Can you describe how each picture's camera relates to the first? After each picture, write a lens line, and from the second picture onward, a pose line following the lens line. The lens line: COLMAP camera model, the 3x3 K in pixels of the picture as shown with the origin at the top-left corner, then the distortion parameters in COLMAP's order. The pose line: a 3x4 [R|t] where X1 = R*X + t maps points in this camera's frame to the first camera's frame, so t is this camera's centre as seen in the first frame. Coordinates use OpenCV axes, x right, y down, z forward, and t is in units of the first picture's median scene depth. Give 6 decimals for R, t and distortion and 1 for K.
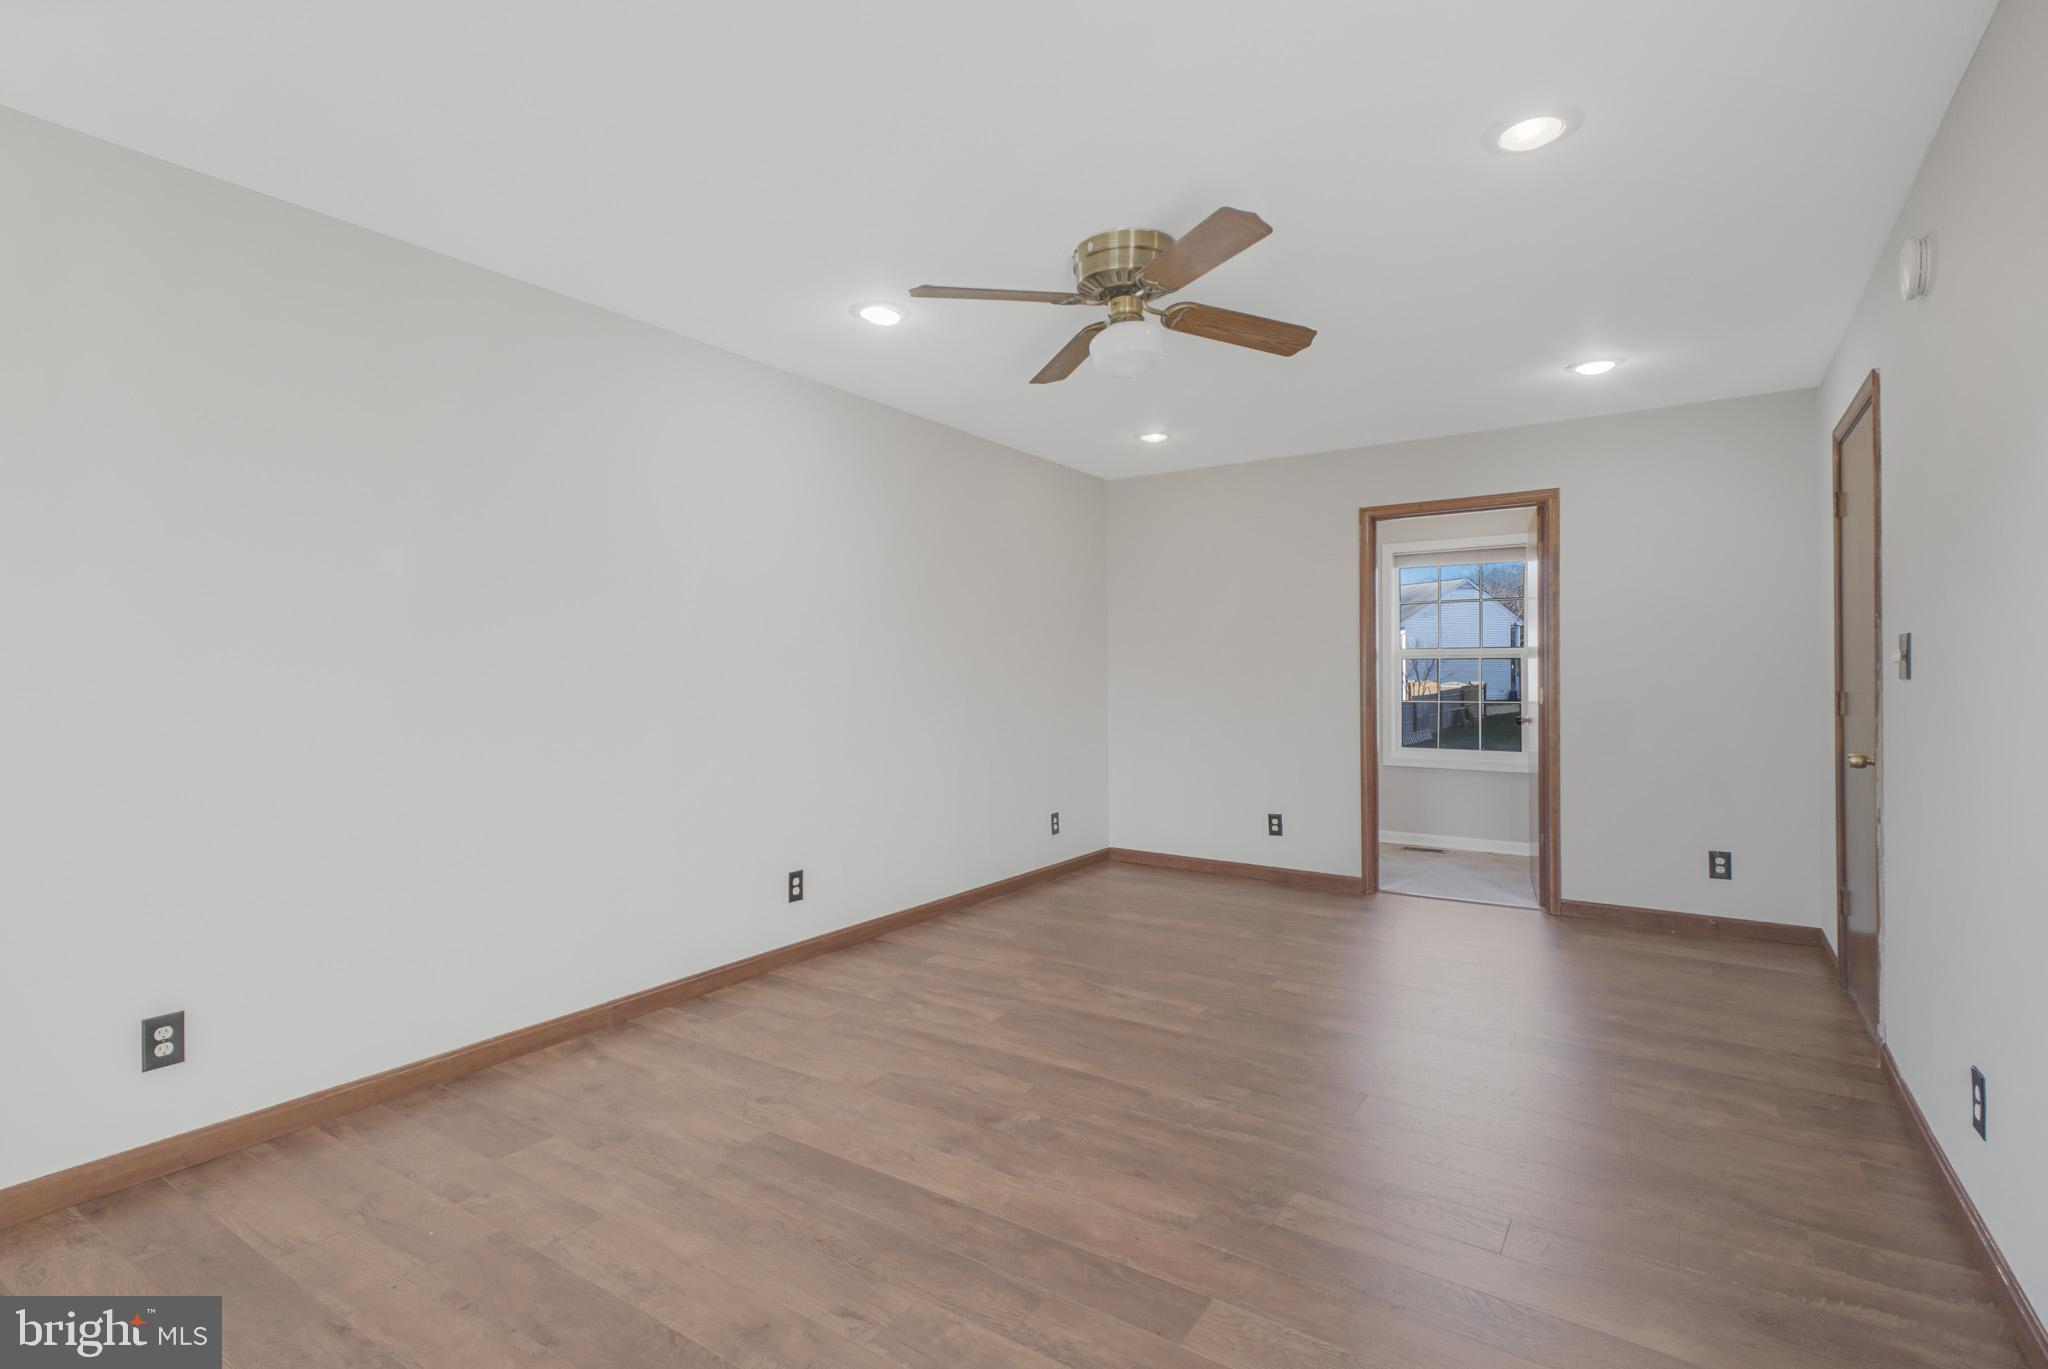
lens RADIAL K [[958.3, 0, 997.6], [0, 958.3, 678.7], [0, 0, 1]] dist [-0.000009, -0.000108]
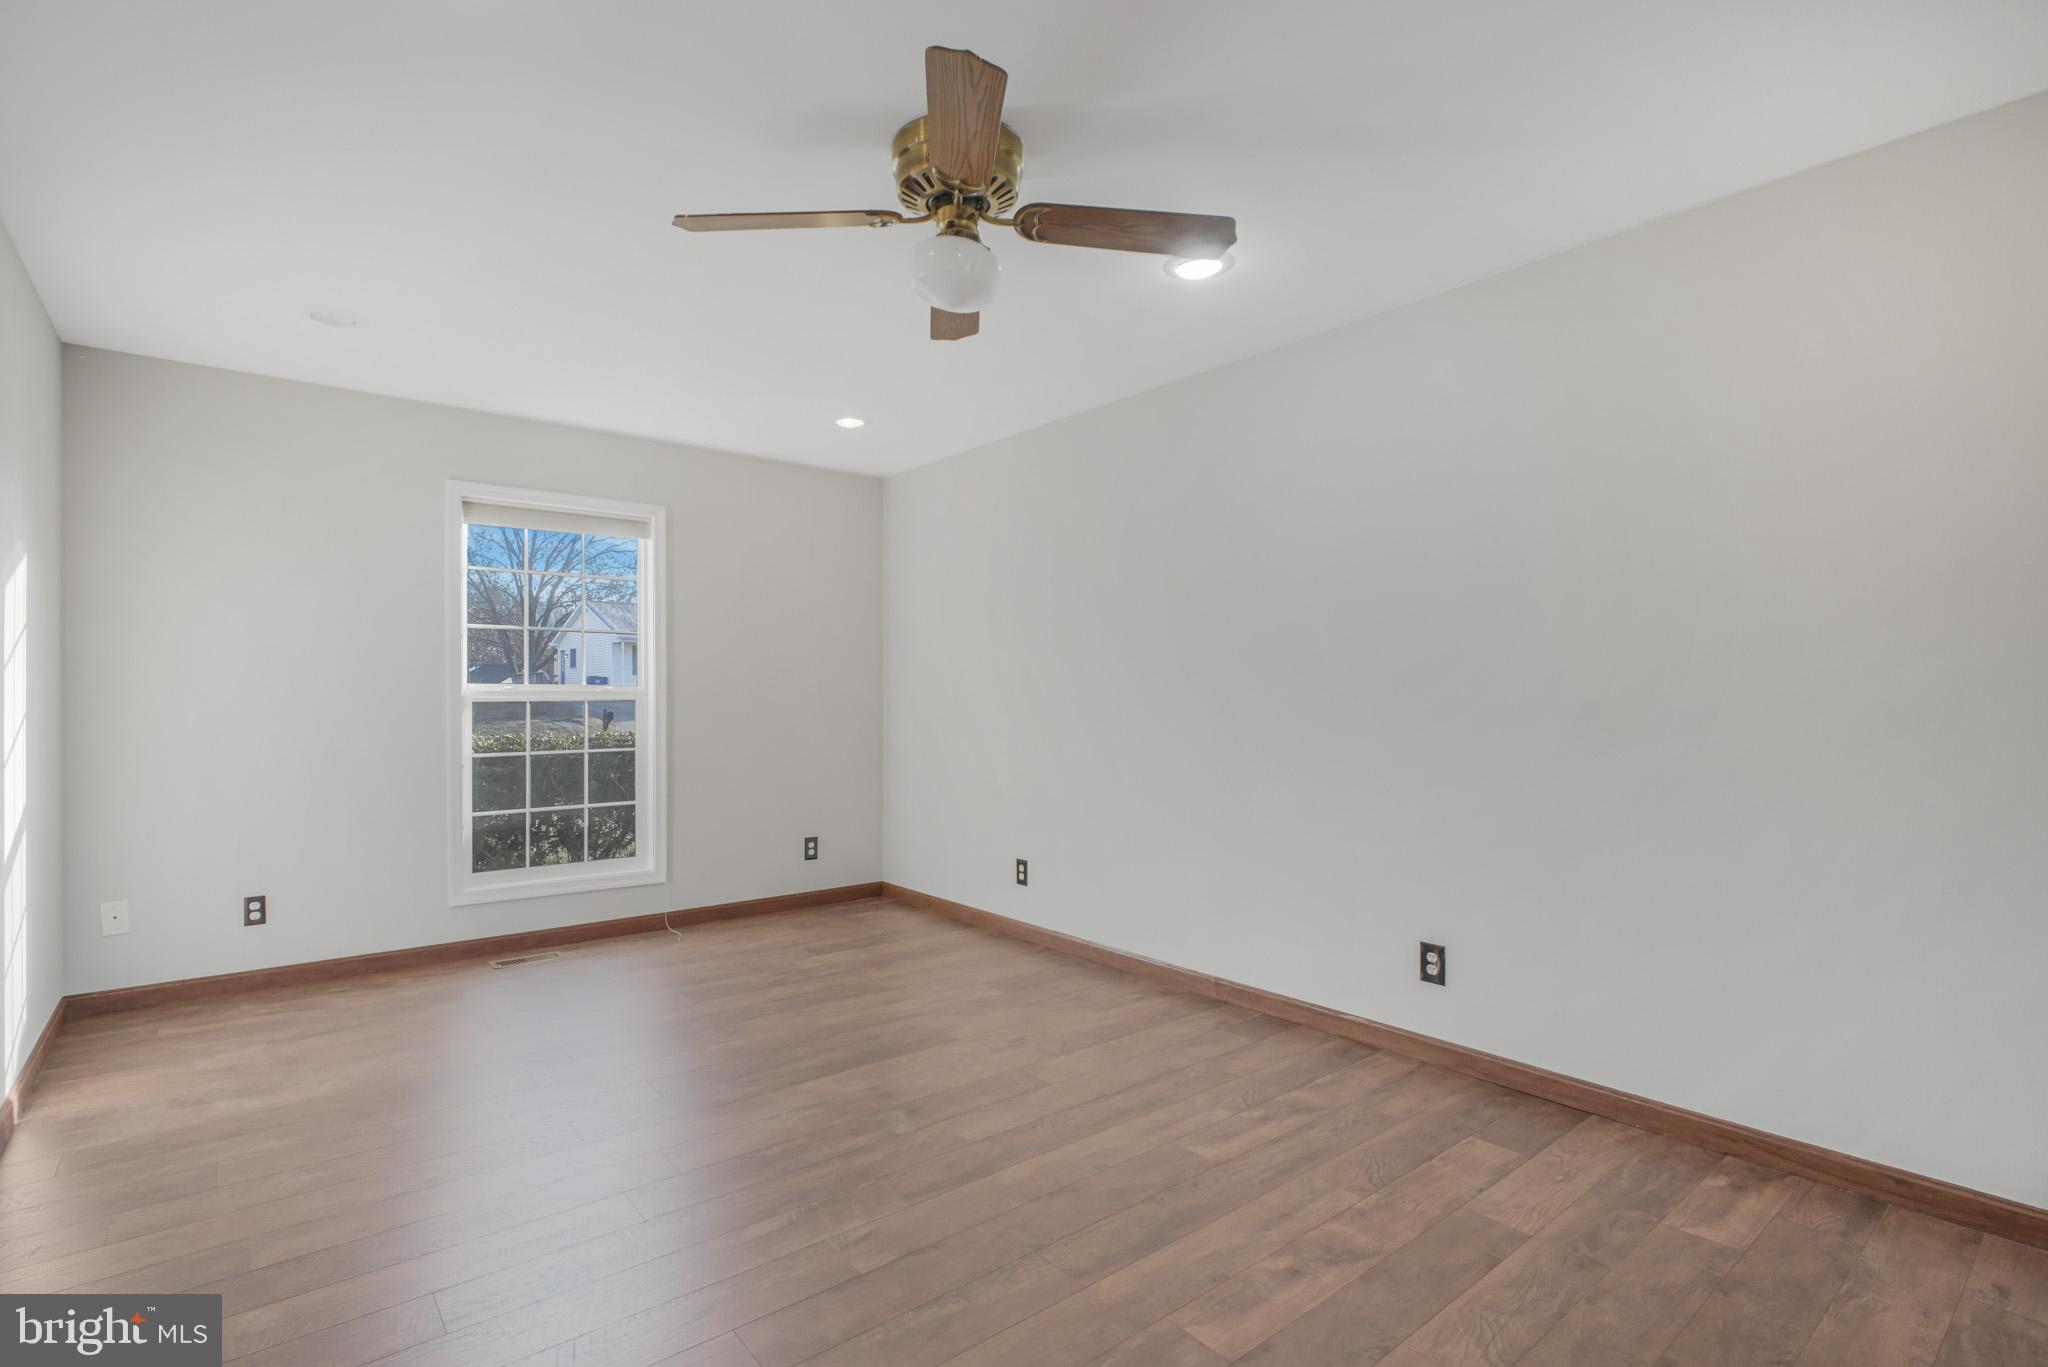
lens RADIAL K [[958.3, 0, 997.6], [0, 958.3, 677.7], [0, 0, 1]] dist [-0.000009, -0.000108]
pose [[-0.267745, -0.006544, -0.963468, 0.814036], [-0.000035, 0.999977, -0.006782, -0.011585], [0.963490, -0.001782, -0.267739, 1.125383]]
